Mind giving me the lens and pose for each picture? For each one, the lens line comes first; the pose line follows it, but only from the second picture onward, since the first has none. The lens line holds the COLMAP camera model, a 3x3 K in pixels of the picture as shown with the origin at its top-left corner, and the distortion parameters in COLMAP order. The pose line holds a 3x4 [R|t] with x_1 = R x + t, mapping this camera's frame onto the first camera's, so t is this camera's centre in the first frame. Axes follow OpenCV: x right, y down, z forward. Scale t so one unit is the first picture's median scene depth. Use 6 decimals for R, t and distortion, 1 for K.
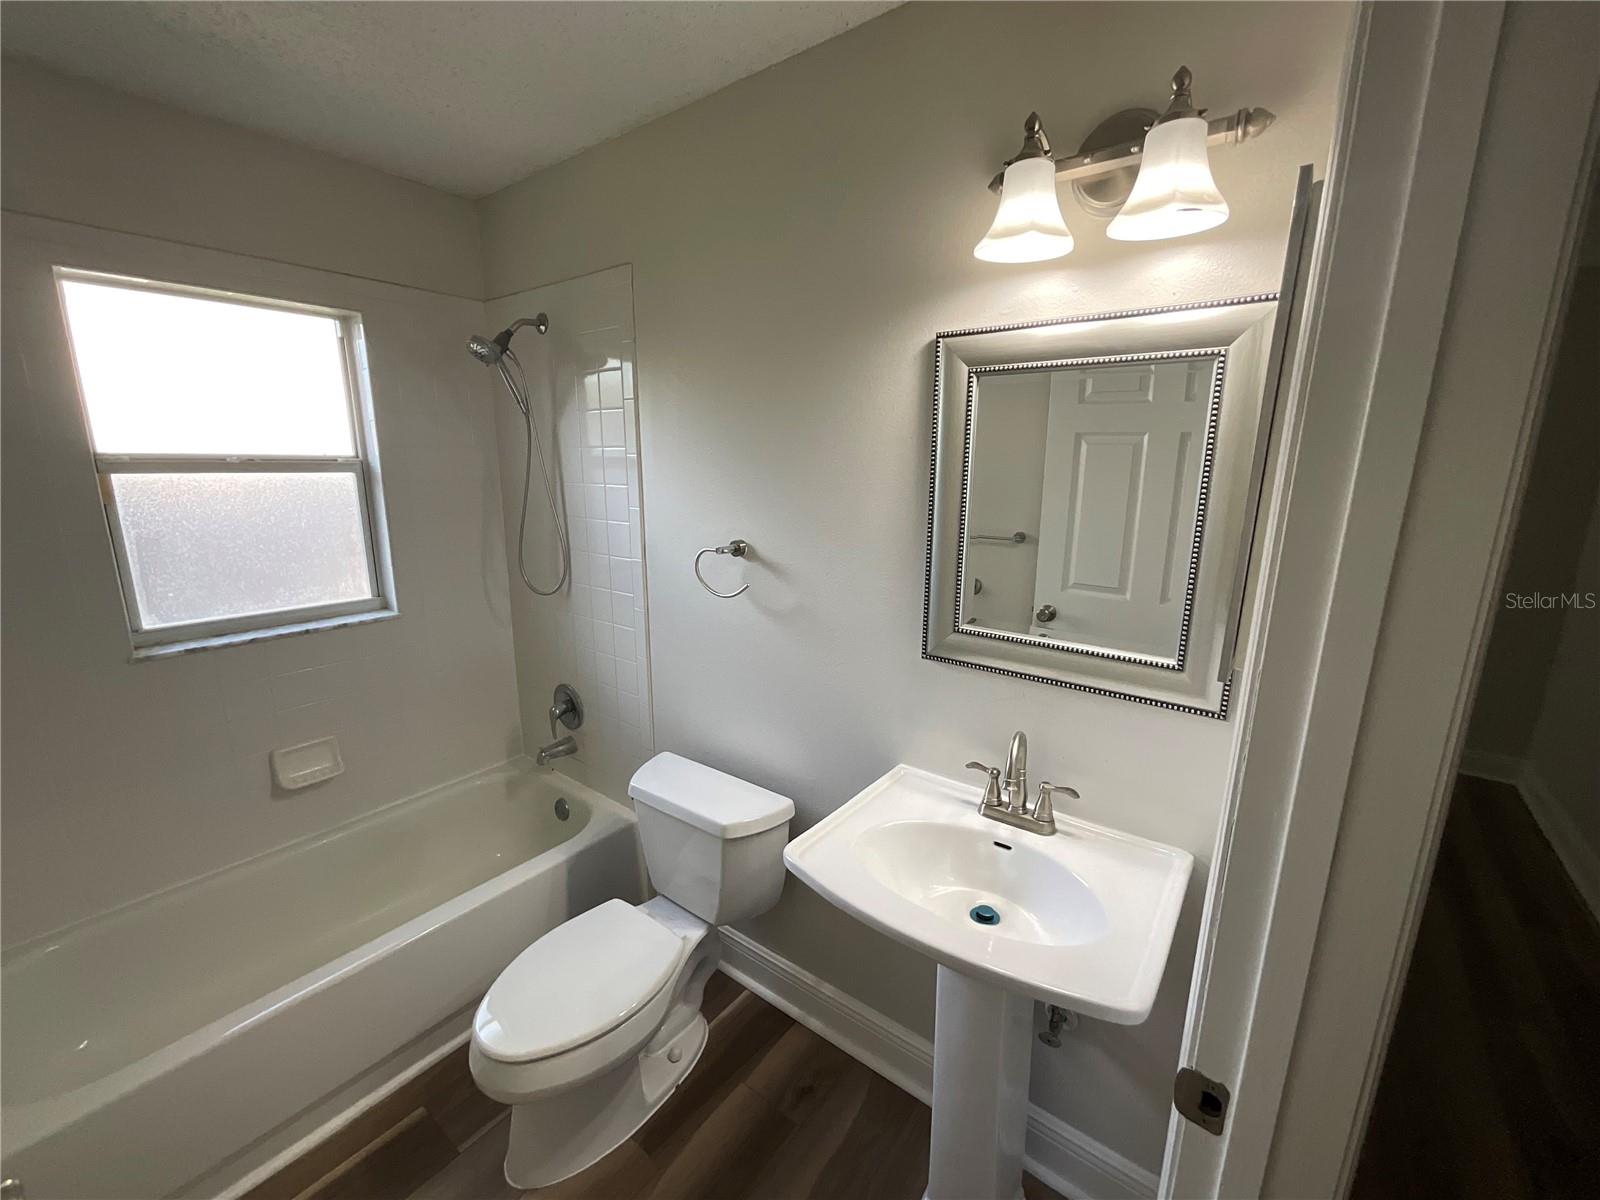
lens RADIAL K [[649.5, 0, 800.4], [0, 649.5, 595.6], [0, 0, 1]] dist [0.002796, -0.000541]
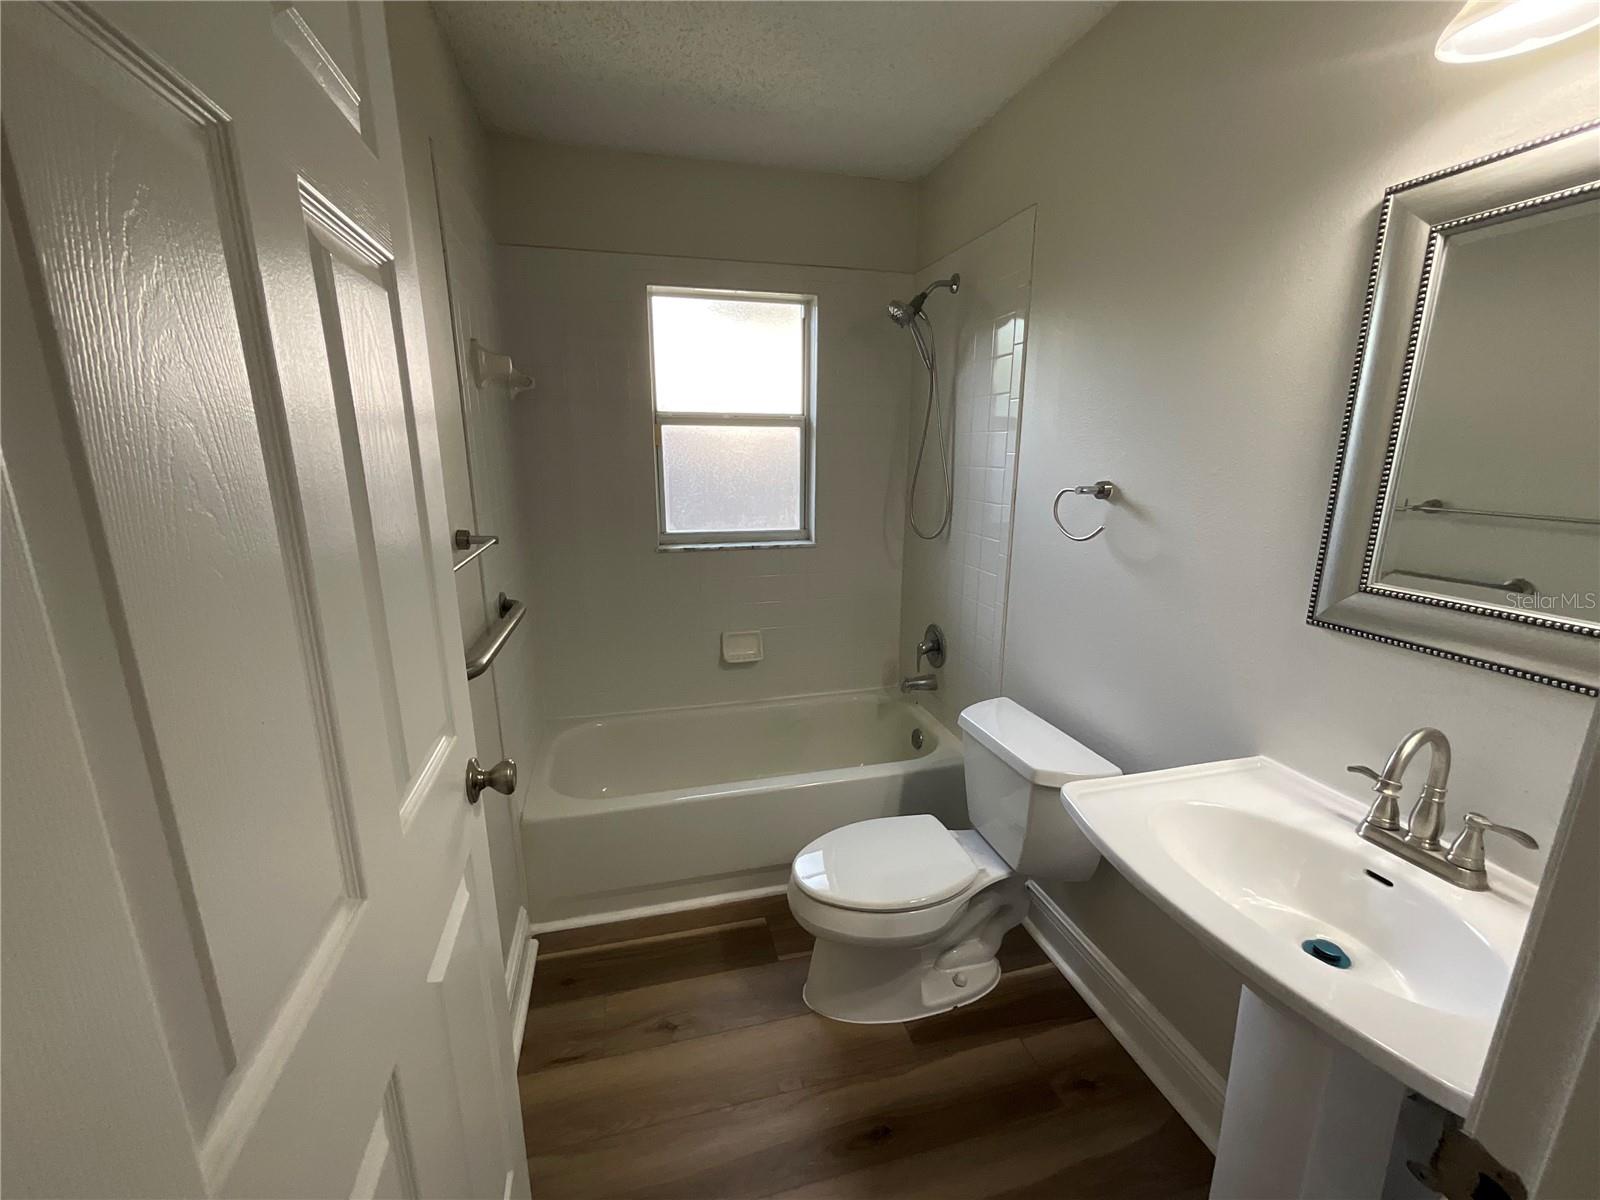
lens RADIAL K [[649.5, 0, 794.4], [0, 649.5, 585.1], [0, 0, 1]] dist [0.002796, -0.000541]
pose [[0.792350, 0.129651, -0.596131, 0.132363], [-0.124498, 0.990957, 0.050043, 0.073607], [0.597228, 0.034565, 0.801326, 0.001828]]
